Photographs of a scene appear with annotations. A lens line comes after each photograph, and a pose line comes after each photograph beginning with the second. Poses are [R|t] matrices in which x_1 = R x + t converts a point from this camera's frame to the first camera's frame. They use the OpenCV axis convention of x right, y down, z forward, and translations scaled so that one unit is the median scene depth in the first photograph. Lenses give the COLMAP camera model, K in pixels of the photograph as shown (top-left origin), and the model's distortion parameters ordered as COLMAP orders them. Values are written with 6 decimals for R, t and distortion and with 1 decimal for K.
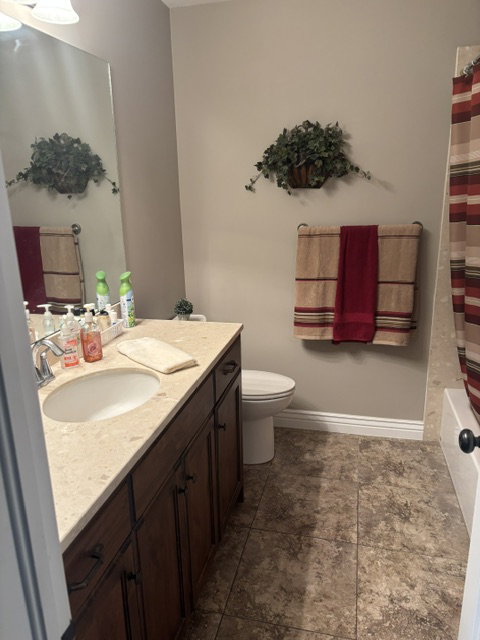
lens RADIAL K [[489.5, 0, 240.2], [0, 489.5, 319.8], [0, 0, 1]] dist [0.058414, -0.037863]
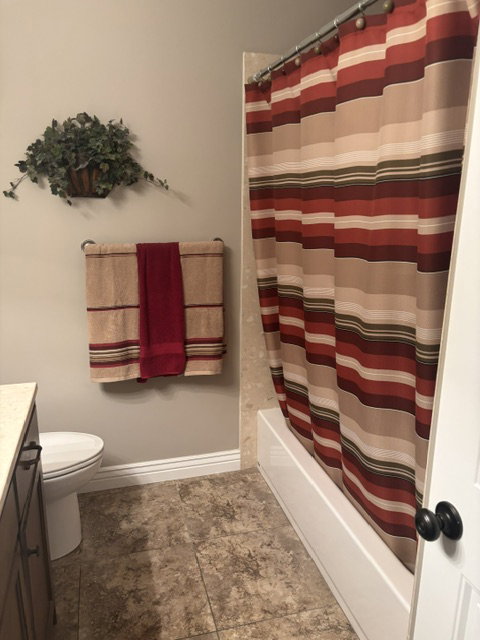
lens RADIAL K [[489.5, 0, 235.6], [0, 489.5, 323.7], [0, 0, 1]] dist [0.058414, -0.037863]
pose [[0.875442, -0.095963, 0.473702, -0.060676], [0.105275, 0.994419, 0.006894, -0.042910], [-0.471720, 0.043833, 0.880658, 0.188251]]
